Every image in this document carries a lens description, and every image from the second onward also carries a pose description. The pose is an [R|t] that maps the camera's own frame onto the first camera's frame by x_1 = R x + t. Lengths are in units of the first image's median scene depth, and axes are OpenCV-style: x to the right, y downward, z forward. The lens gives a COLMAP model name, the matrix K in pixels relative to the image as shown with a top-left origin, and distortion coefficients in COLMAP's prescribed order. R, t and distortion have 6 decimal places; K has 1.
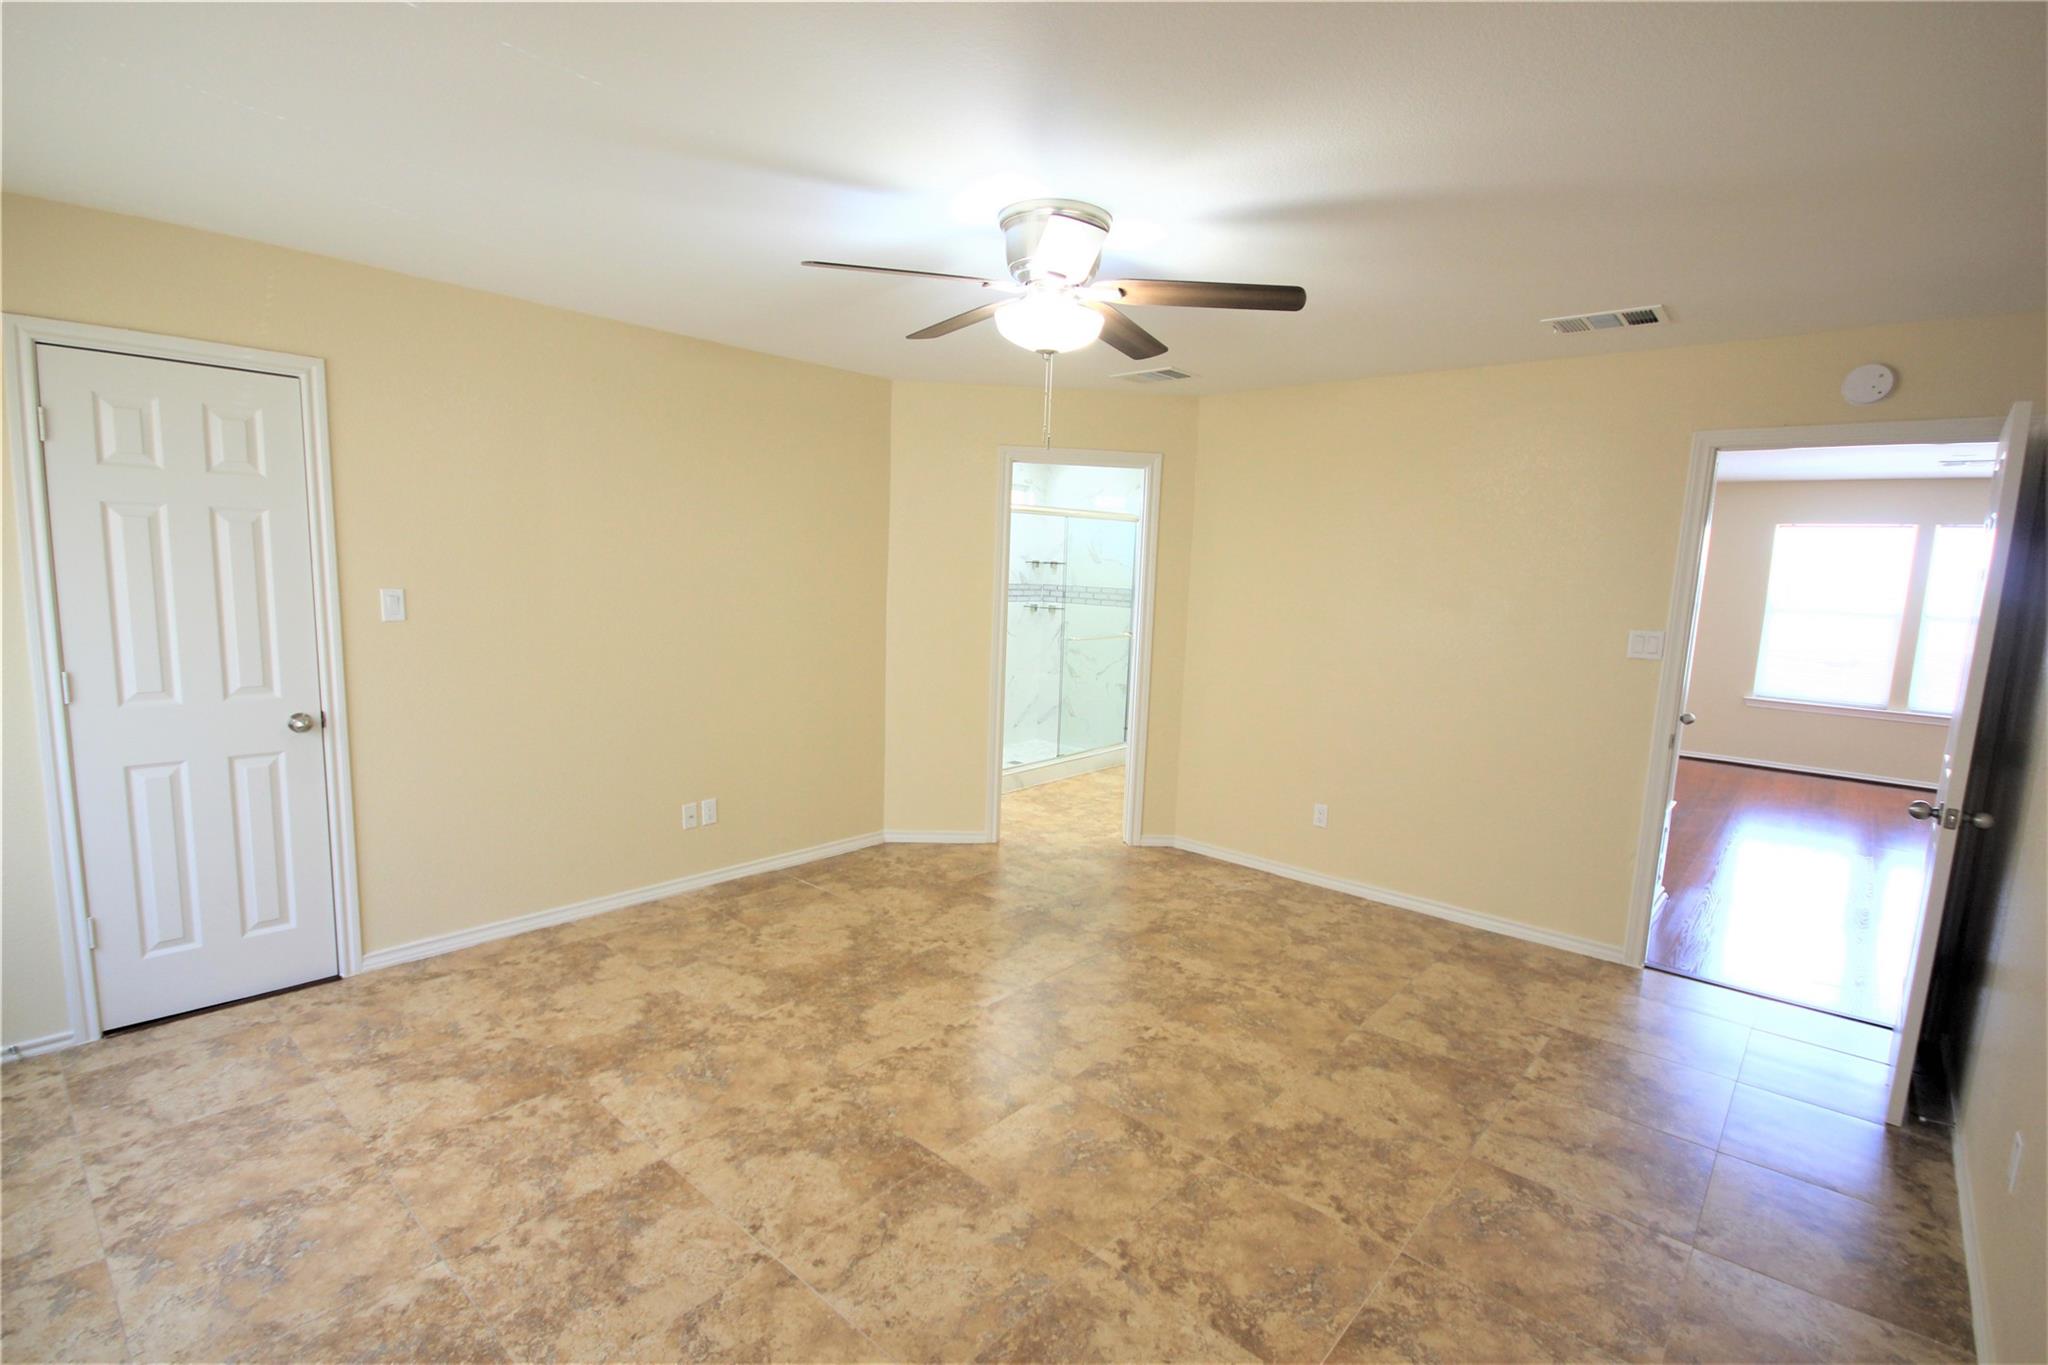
lens RADIAL K [[945.9, 0, 1013.0], [0, 945.9, 701.2], [0, 0, 1]] dist [0.010886, -0.015286]
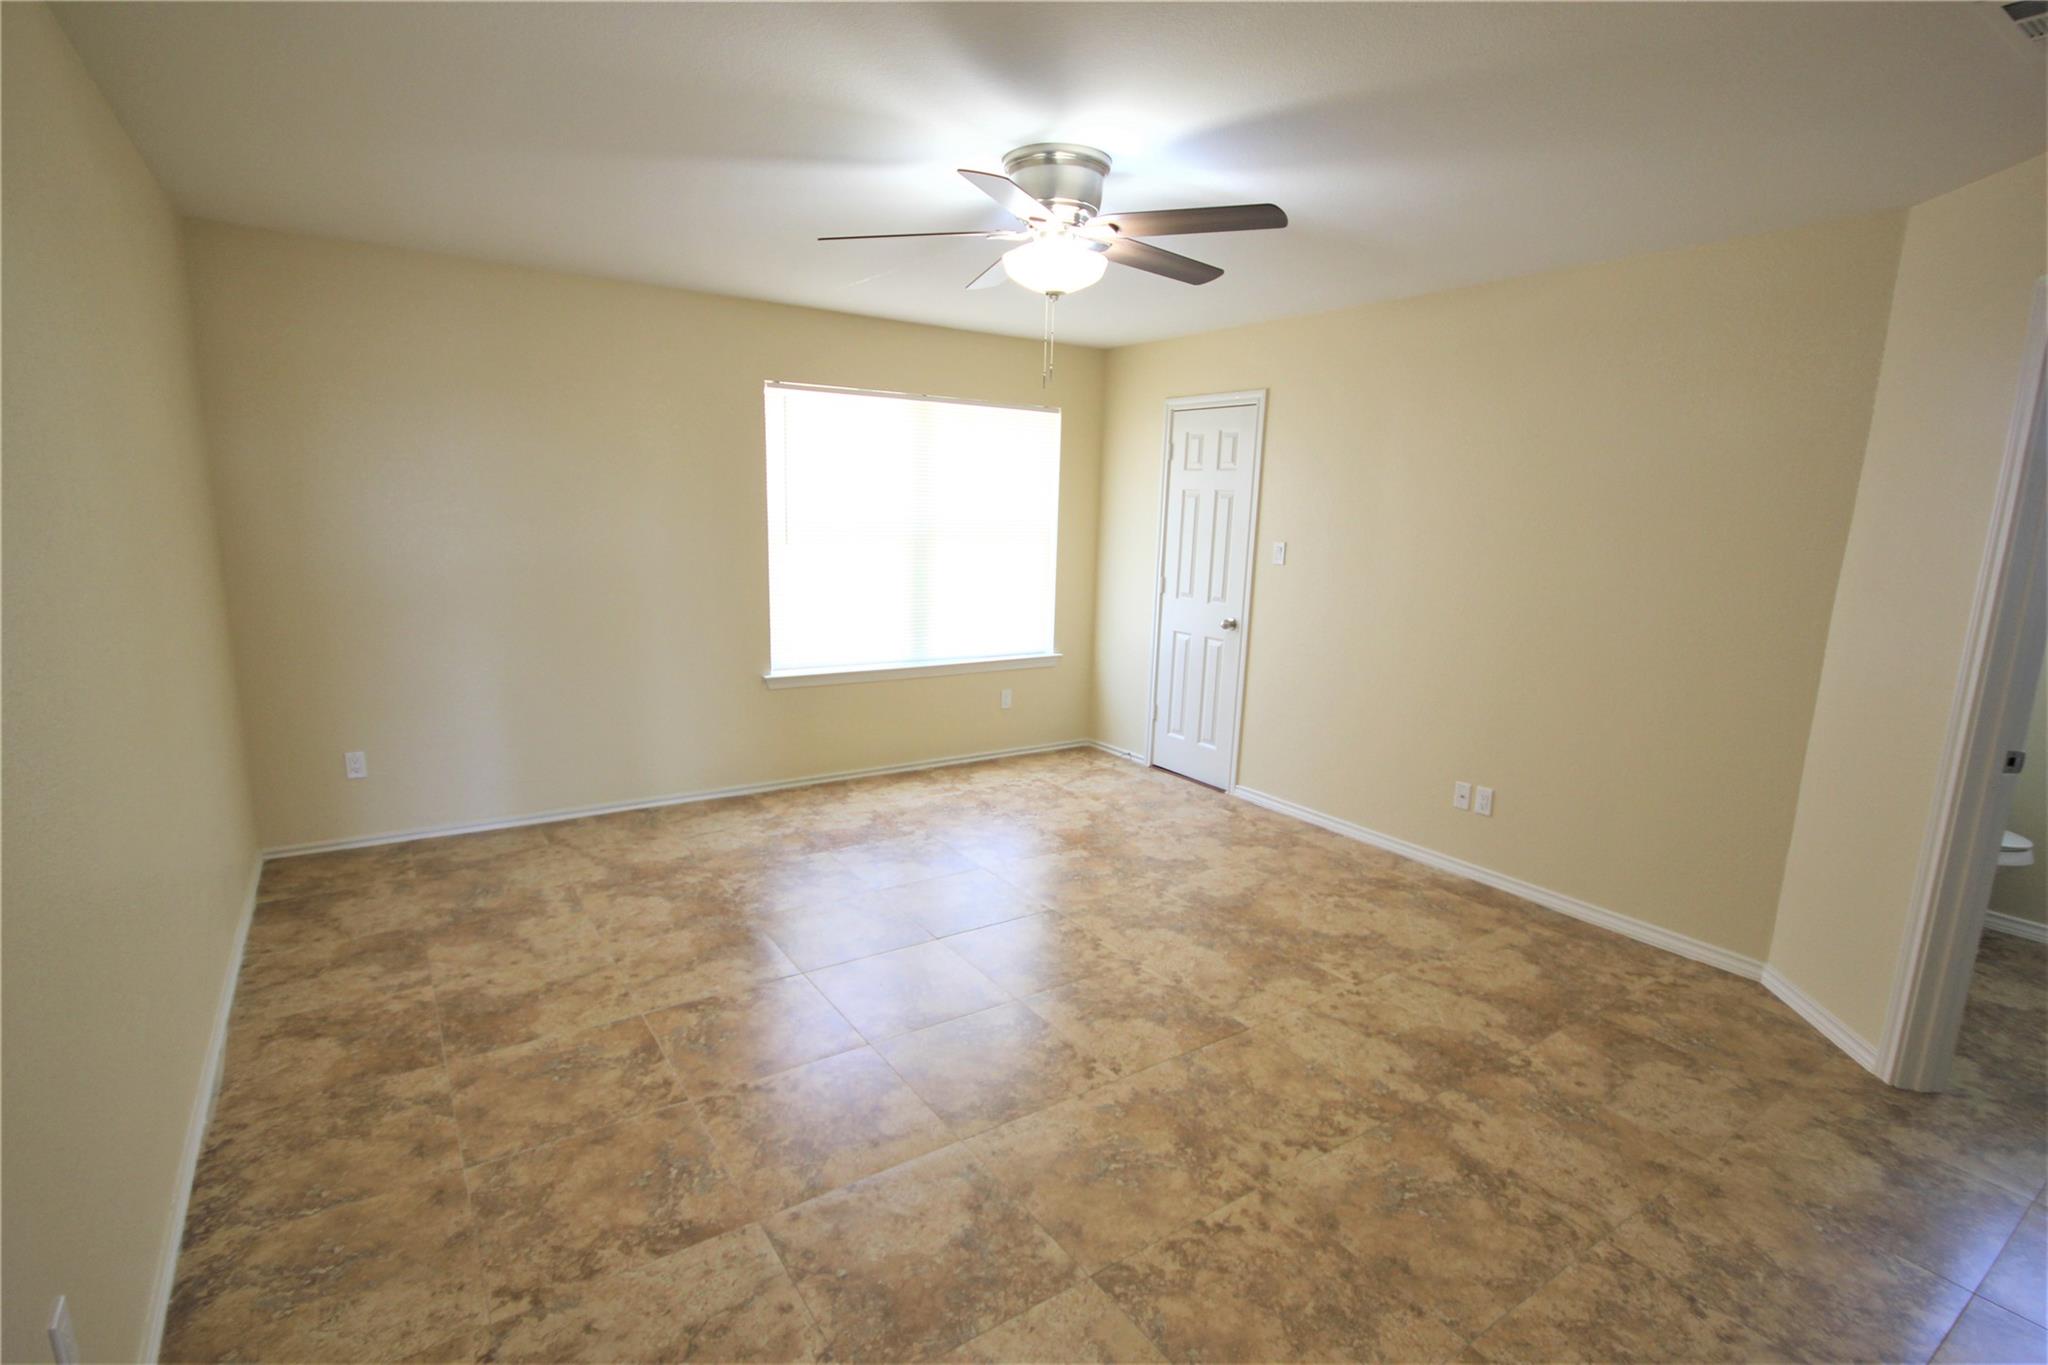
lens RADIAL K [[945.9, 0, 1013.0], [0, 945.9, 701.2], [0, 0, 1]] dist [0.010886, -0.015286]
pose [[-0.237817, 0.154832, -0.958890, 0.842839], [-0.175724, 0.964065, 0.199250, -0.101033], [0.955282, 0.215885, -0.202063, 0.954186]]
